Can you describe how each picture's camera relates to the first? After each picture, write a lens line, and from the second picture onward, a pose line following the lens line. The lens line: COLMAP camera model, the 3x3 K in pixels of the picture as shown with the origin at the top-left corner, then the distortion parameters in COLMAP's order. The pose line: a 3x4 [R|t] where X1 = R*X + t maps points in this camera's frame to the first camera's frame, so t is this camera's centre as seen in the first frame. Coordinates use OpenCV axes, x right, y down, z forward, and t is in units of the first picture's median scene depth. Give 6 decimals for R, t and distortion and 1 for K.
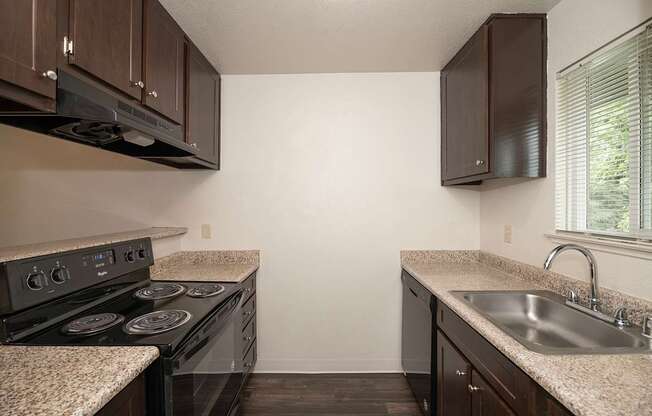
lens RADIAL K [[264.7, 0, 324.3], [0, 264.7, 209.0], [0, 0, 1]] dist [0.002336, -0.003916]
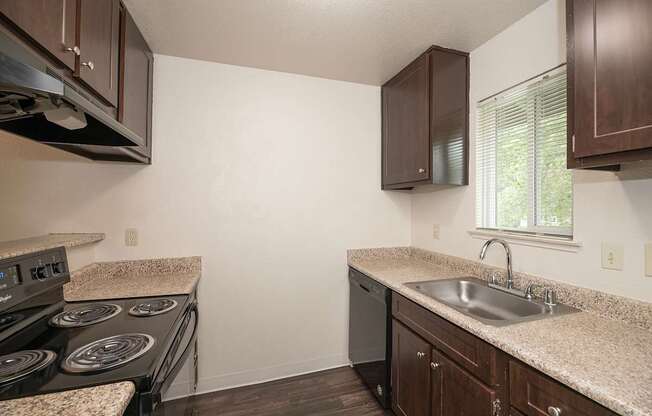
lens RADIAL K [[264.7, 0, 324.3], [0, 264.7, 209.0], [0, 0, 1]] dist [0.002336, -0.003916]
pose [[0.951502, 0.003313, 0.307626, -0.187228], [-0.001737, 0.999984, -0.005396, -0.000401], [-0.307639, 0.004600, 0.951492, 0.029336]]
